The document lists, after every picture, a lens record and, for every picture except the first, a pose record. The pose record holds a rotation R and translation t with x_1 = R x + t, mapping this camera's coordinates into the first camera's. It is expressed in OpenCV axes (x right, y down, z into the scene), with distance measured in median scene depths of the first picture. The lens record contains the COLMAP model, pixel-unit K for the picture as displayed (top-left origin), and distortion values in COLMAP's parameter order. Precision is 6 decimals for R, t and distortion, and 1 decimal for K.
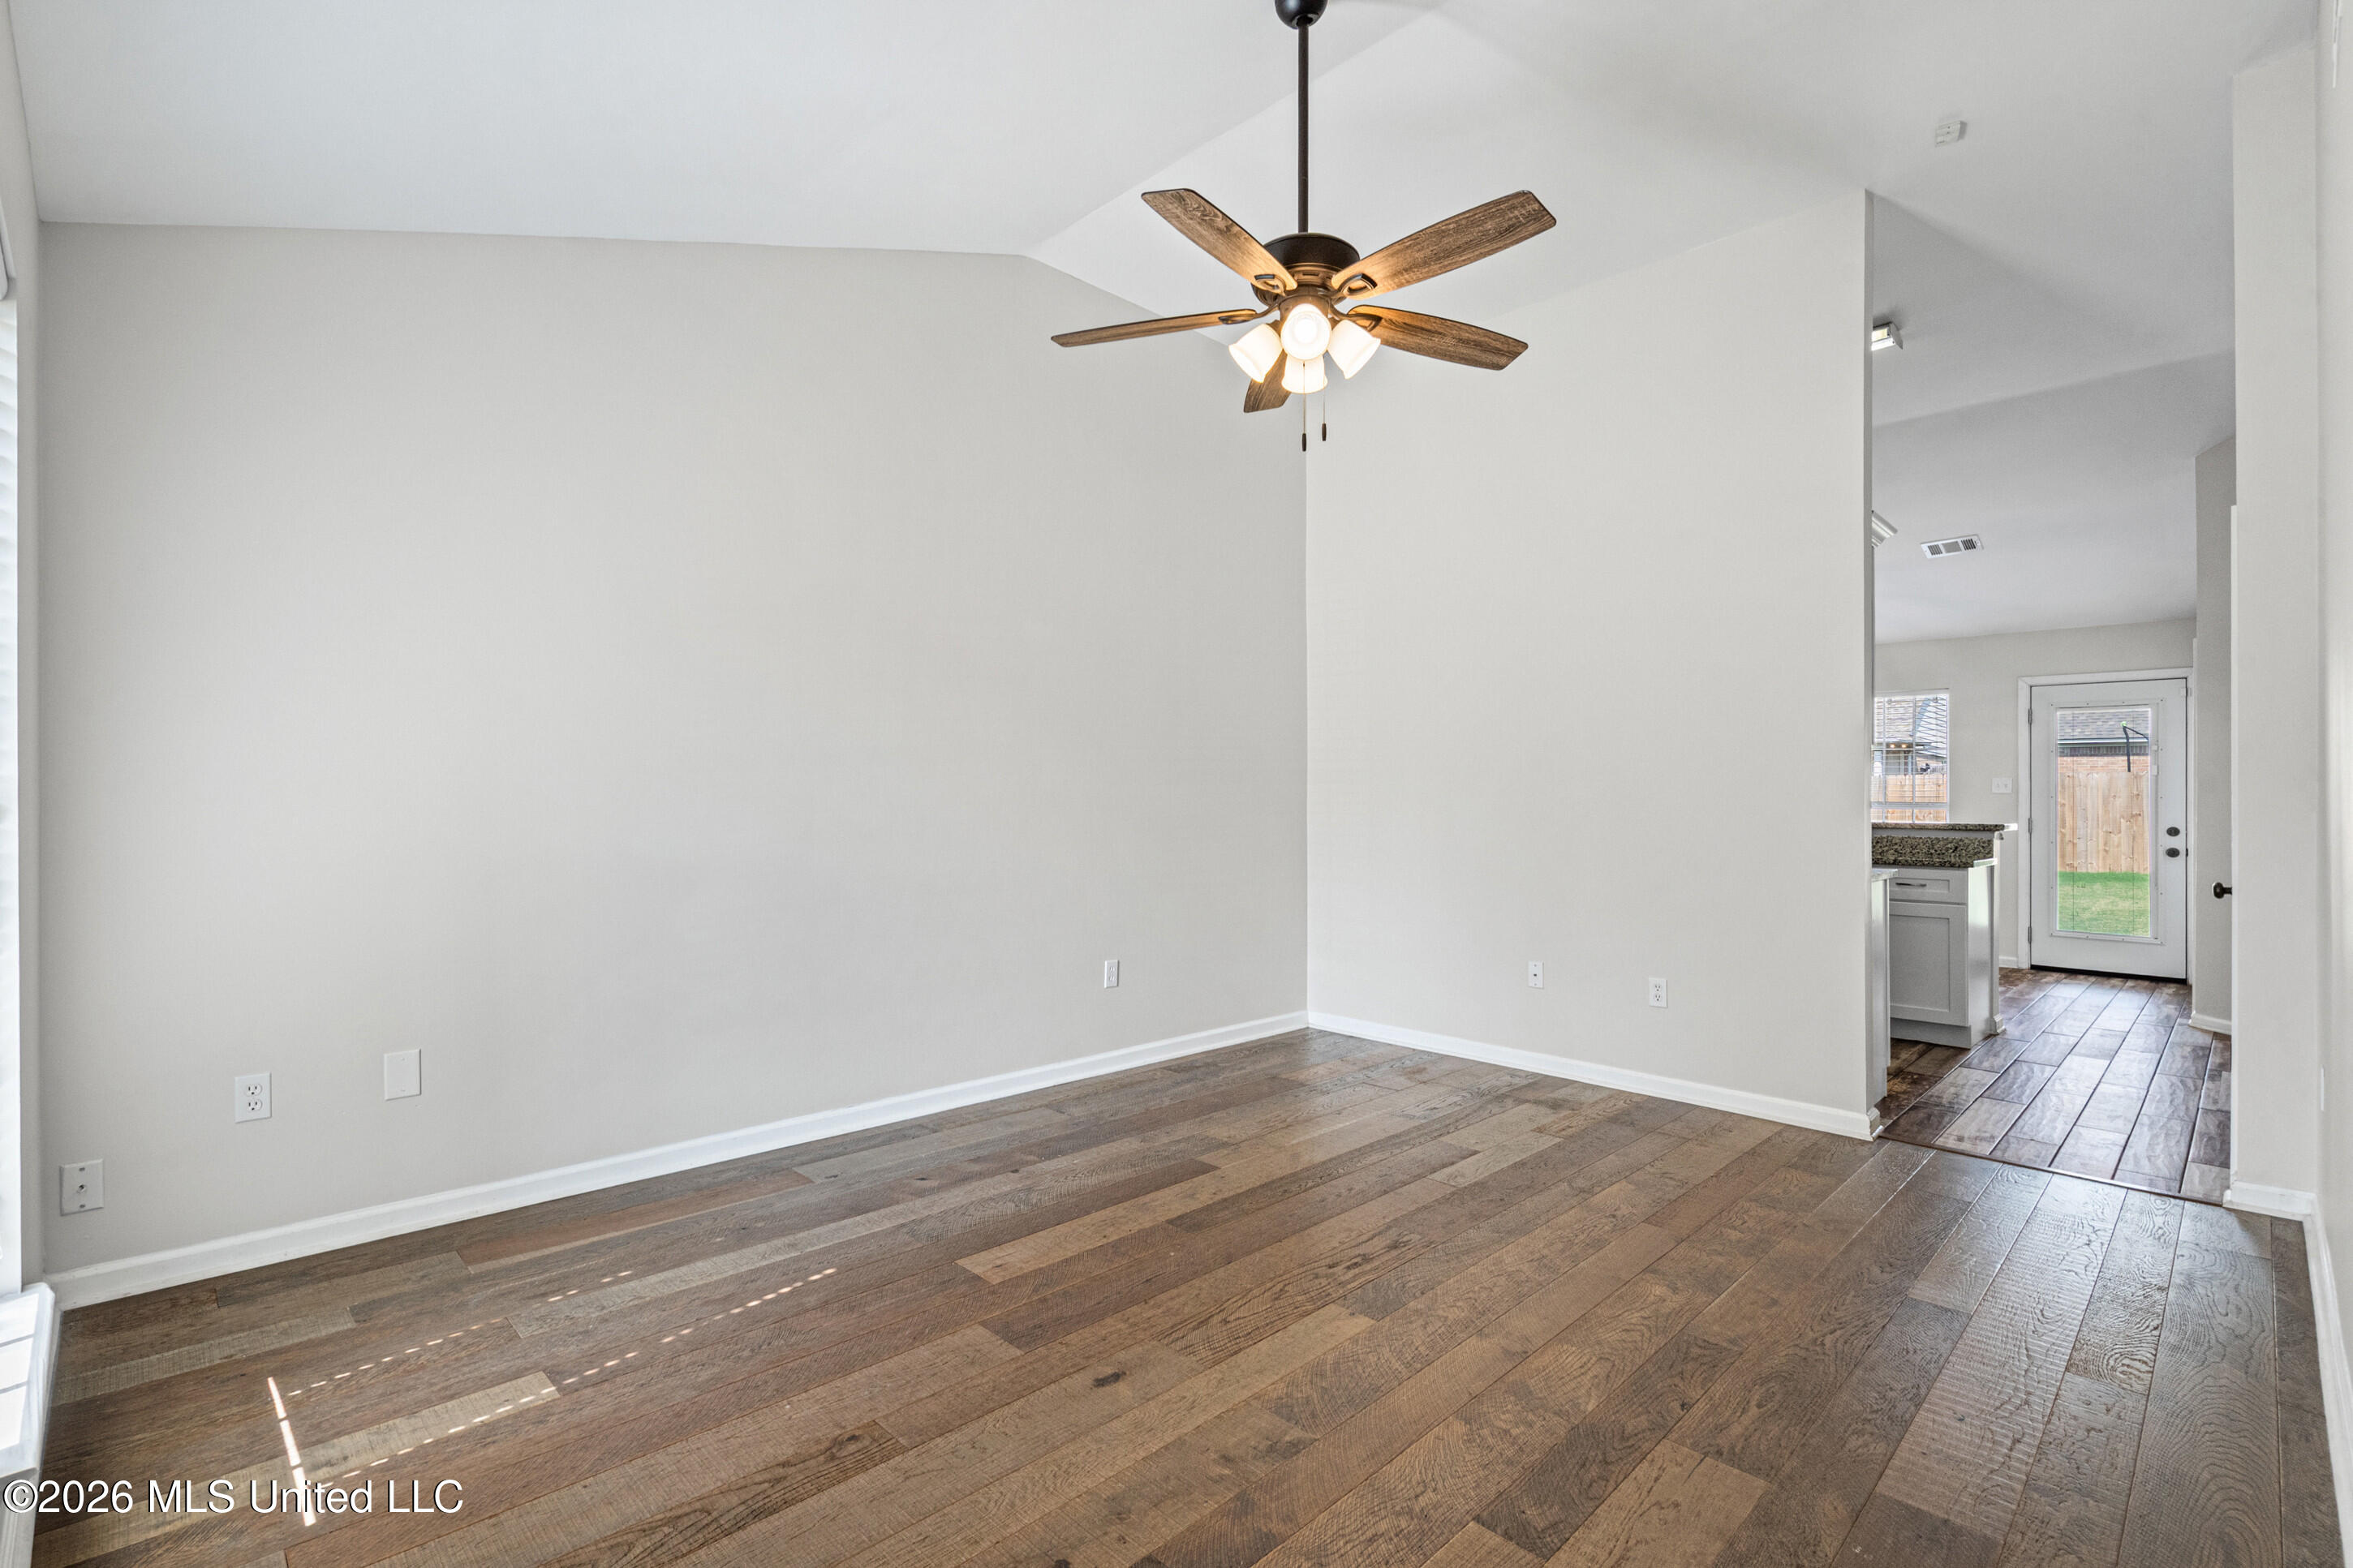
lens RADIAL K [[1079.5, 0, 1172.0], [0, 1079.5, 784.9], [0, 0, 1]] dist [-0.004600, 0.002257]
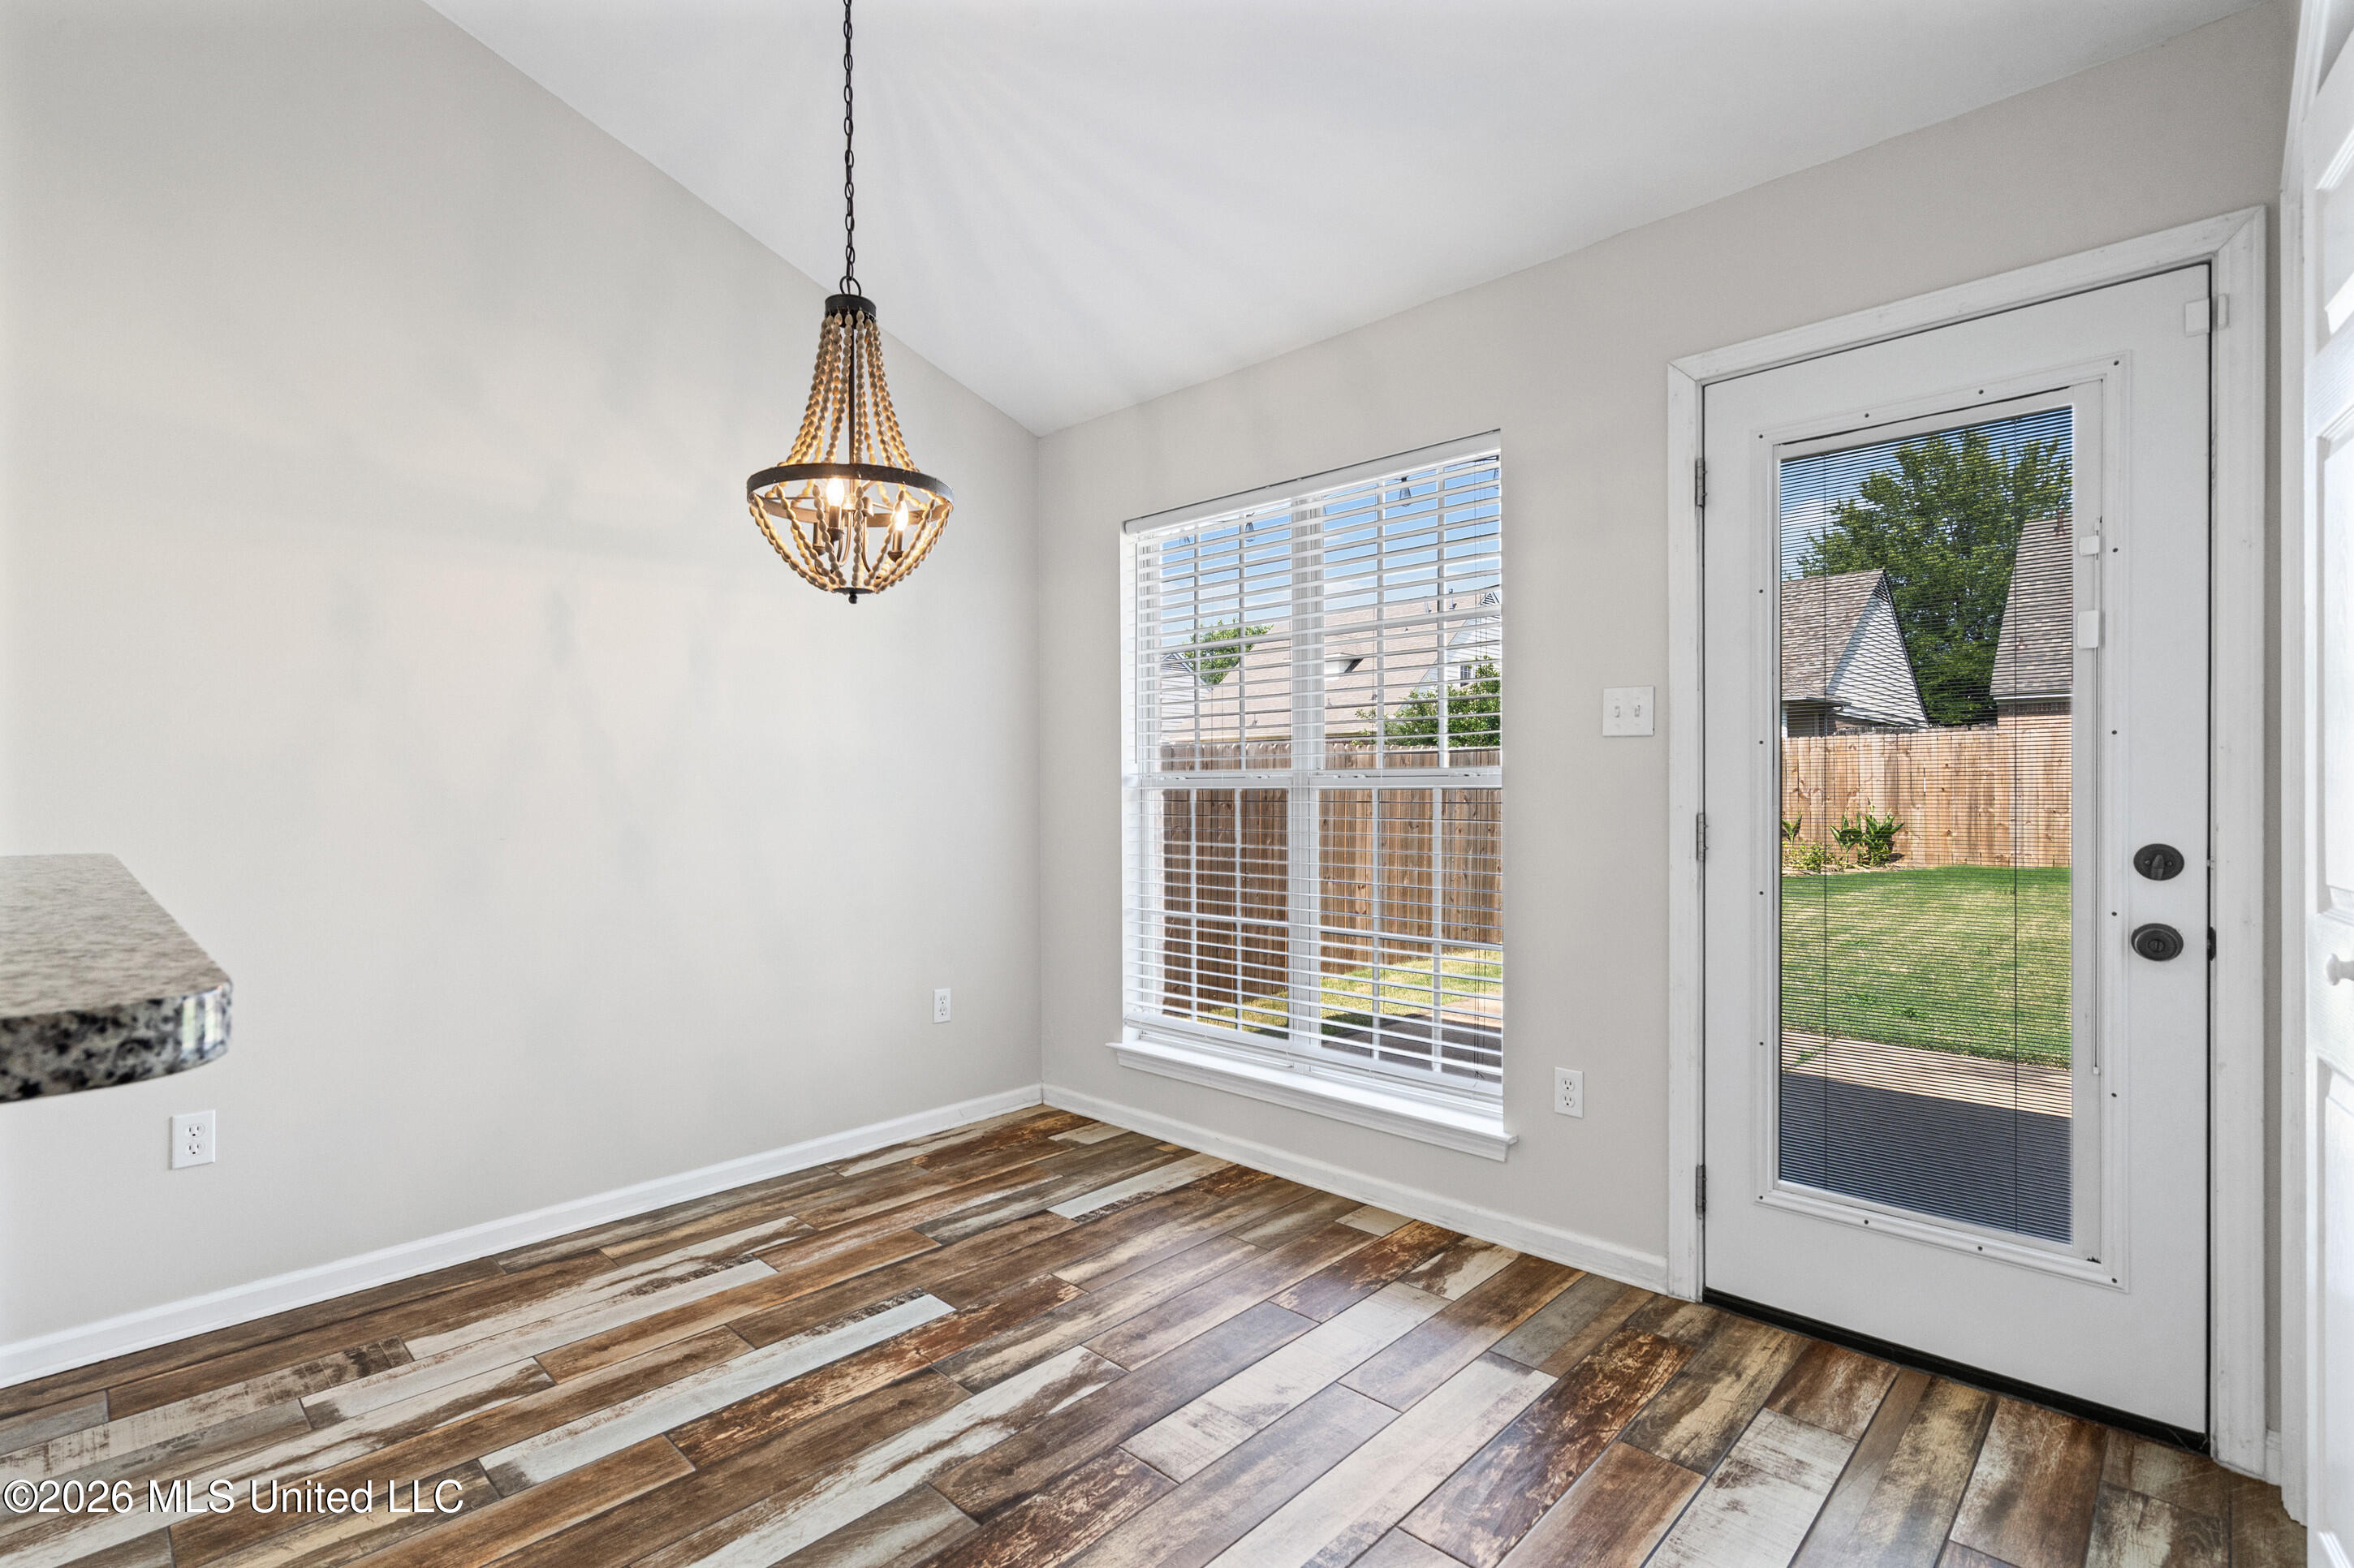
lens RADIAL K [[1080.0, 0, 1183.9], [0, 1080.0, 772.4], [0, 0, 1]] dist [-0.004600, 0.002257]
pose [[0.999628, -0.008144, 0.026039, 0.277098], [0.007908, 0.999927, 0.009145, 0.006534], [-0.026112, -0.008935, 0.999619, 0.300976]]
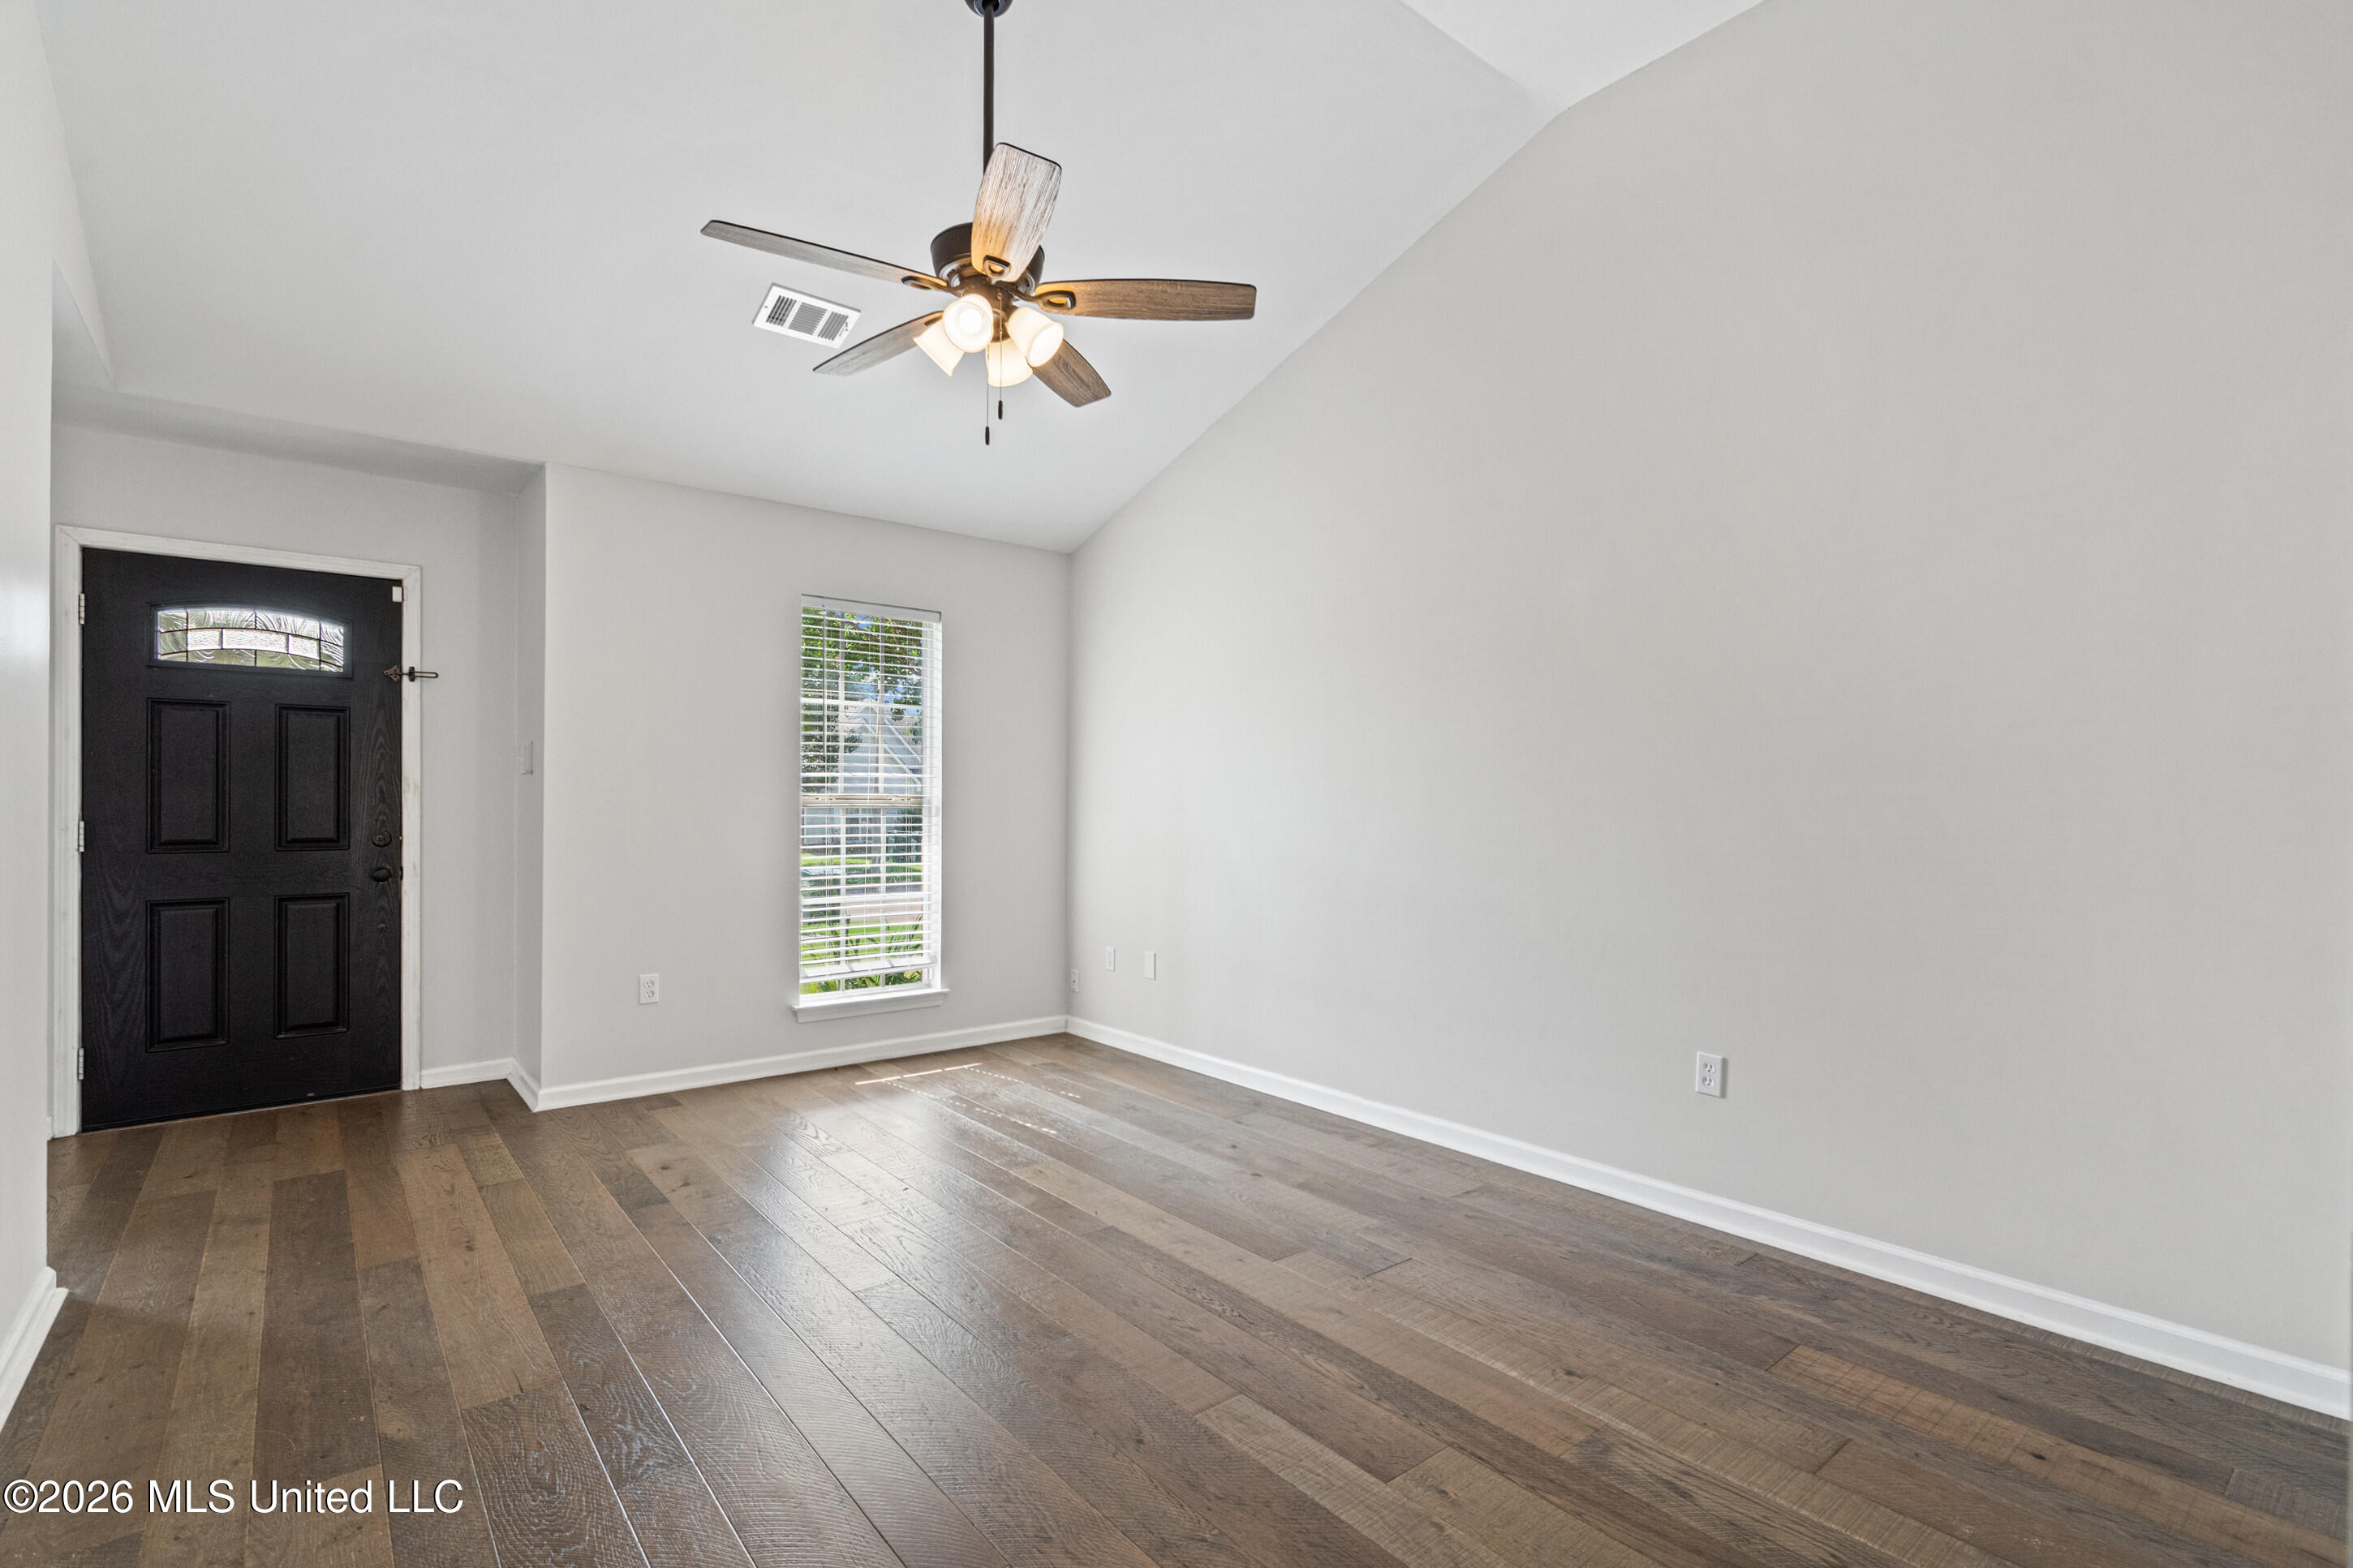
lens RADIAL K [[1079.5, 0, 1128.9], [0, 1079.5, 797.3], [0, 0, 1]] dist [-0.004600, 0.002257]
pose [[-0.123999, -0.013671, -0.992188, 0.971427], [0.008803, 0.999851, -0.014877, 0.020552], [0.992243, -0.010579, -0.123860, 1.119702]]
